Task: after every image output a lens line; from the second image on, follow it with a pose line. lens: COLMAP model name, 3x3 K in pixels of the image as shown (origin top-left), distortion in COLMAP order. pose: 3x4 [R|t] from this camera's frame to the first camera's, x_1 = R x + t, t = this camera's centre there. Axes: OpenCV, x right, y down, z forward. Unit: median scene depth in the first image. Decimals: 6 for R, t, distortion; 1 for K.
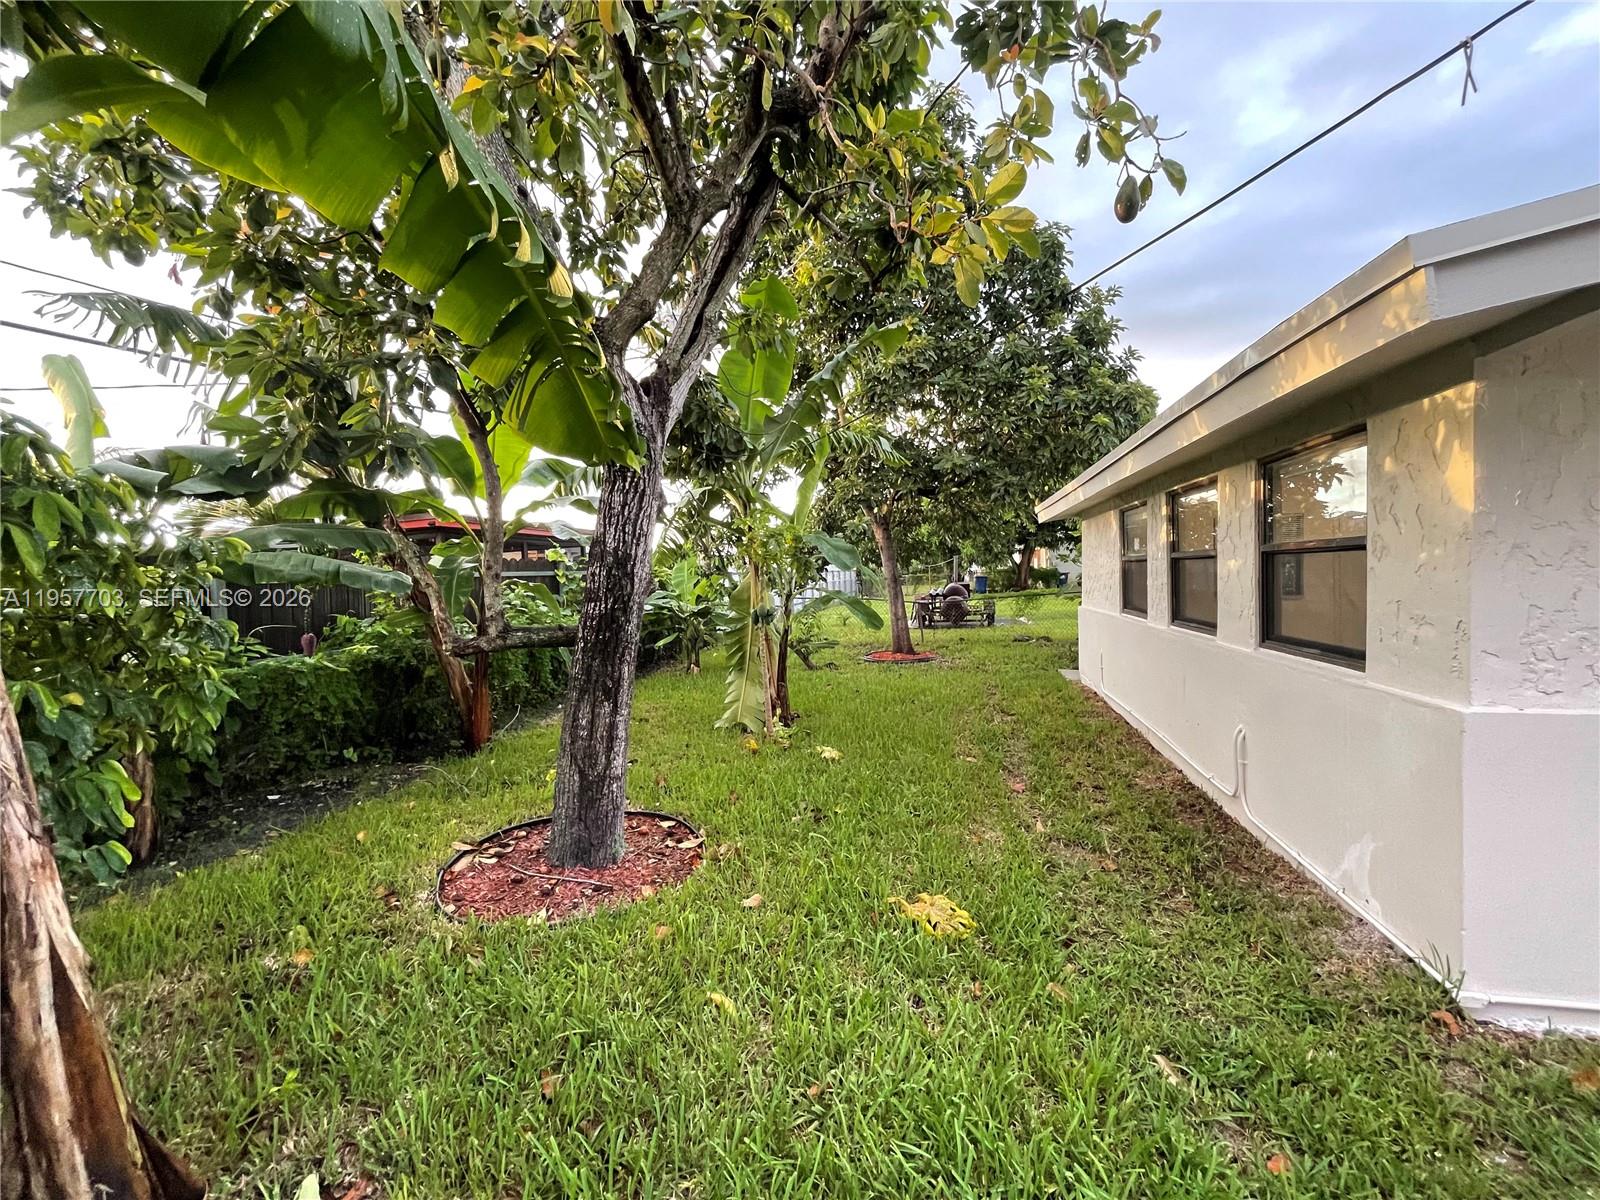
lens RADIAL K [[652.0, 0, 803.9], [0, 652.0, 600.7], [0, 0, 1]] dist [0.006536, 0.000376]
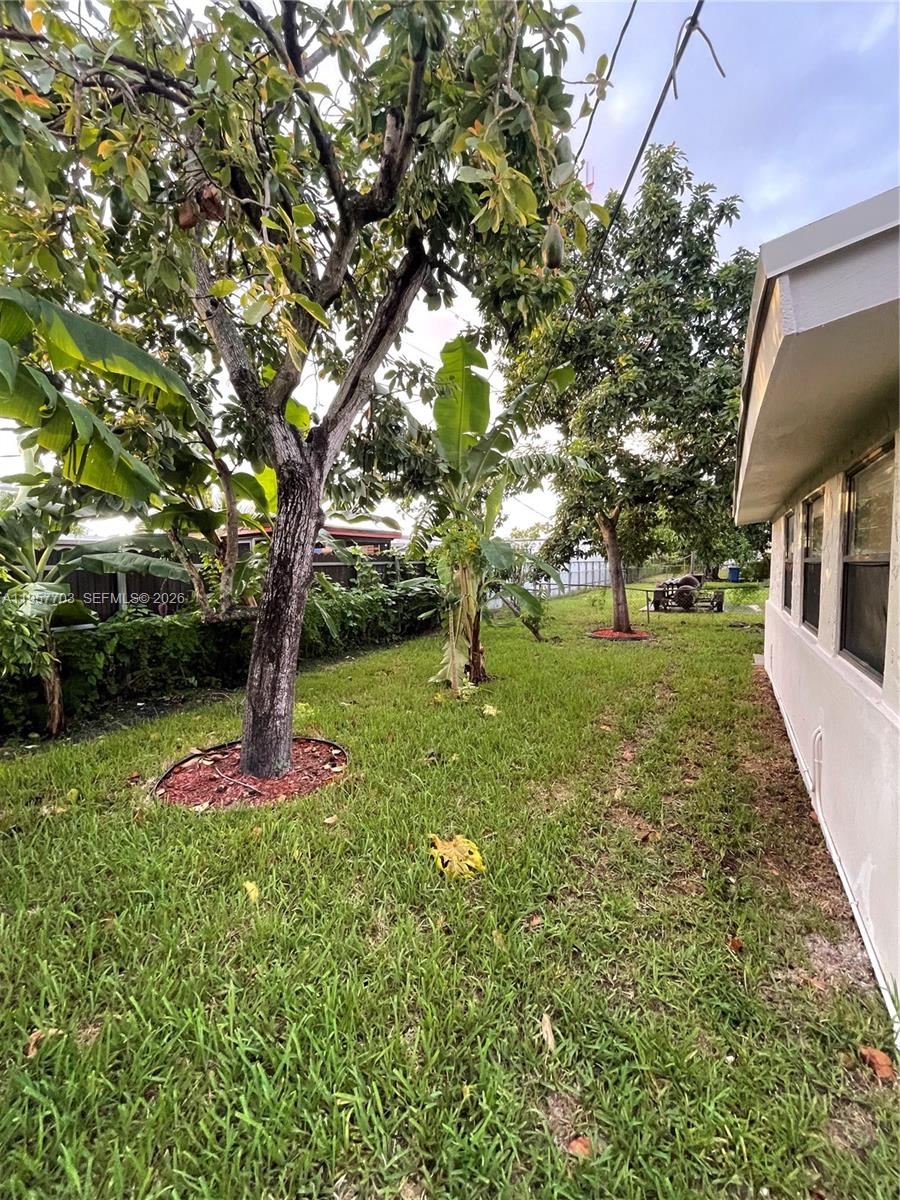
lens RADIAL K [[489.0, 0, 450.2], [0, 489.0, 599.4], [0, 0, 1]] dist [0.006536, 0.000376]
pose [[0.959534, 0.035636, -0.279328, 0.227282], [-0.025435, 0.998873, 0.040060, -0.022239], [0.280441, -0.031334, 0.959360, 0.060374]]
